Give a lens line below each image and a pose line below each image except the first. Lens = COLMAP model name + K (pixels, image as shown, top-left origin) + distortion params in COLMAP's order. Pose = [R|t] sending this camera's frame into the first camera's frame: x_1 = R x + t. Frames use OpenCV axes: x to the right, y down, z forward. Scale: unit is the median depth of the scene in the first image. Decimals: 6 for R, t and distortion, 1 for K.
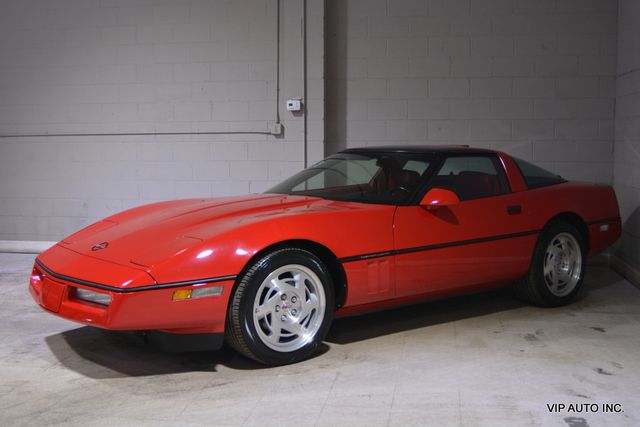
lens RADIAL K [[762.5, 0, 319.4], [0, 762.5, 218.1], [0, 0, 1]] dist [-0.060654, 0.000000]
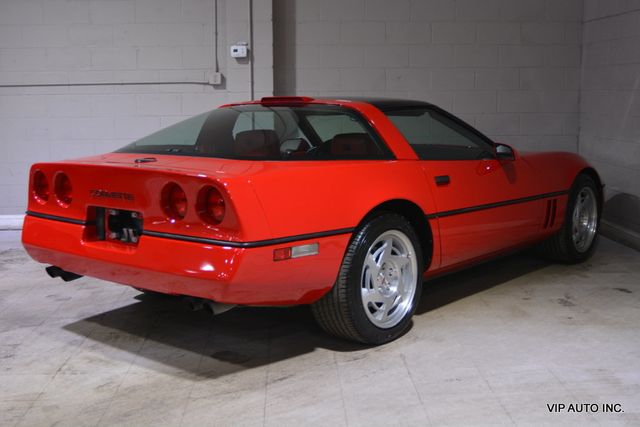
lens RADIAL K [[824.2, 0, 318.4], [0, 824.2, 213.2], [0, 0, 1]] dist [-0.059678, 0.000000]
pose [[0.980068, -0.033864, 0.195754, -0.157757], [0.025047, 0.998565, 0.047344, -0.005483], [-0.197076, -0.041497, 0.979510, 0.057411]]
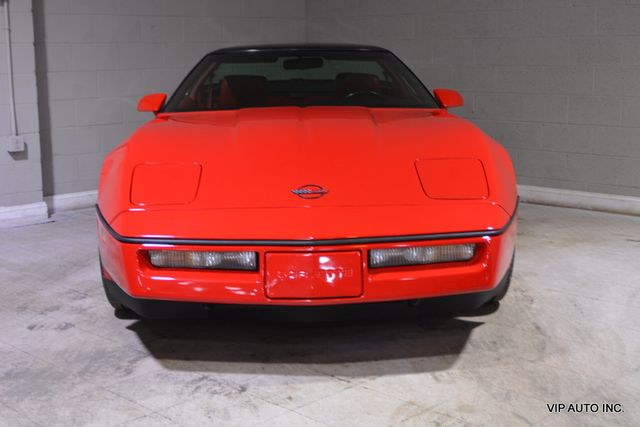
lens RADIAL K [[913.7, 0, 319.6], [0, 913.7, 211.5], [0, 0, 1]] dist [-0.044205, 0.000000]
pose [[0.581335, -0.144233, 0.800778, -0.613914], [0.091645, 0.989508, 0.111695, -0.021511], [-0.808487, 0.008455, 0.588454, 0.363057]]
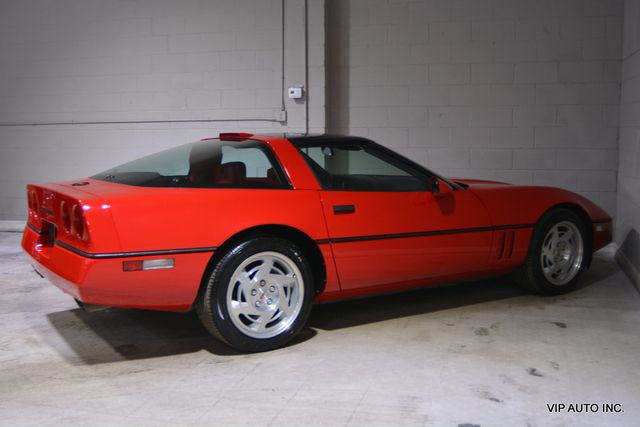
lens RADIAL K [[720.3, 0, 319.1], [0, 720.3, 210.5], [0, 0, 1]] dist [-0.063730, 0.000000]
pose [[0.993269, 0.009731, -0.115417, 0.128903], [-0.008023, 0.999851, 0.015254, -0.006691], [0.115548, -0.014226, 0.993200, 0.052363]]
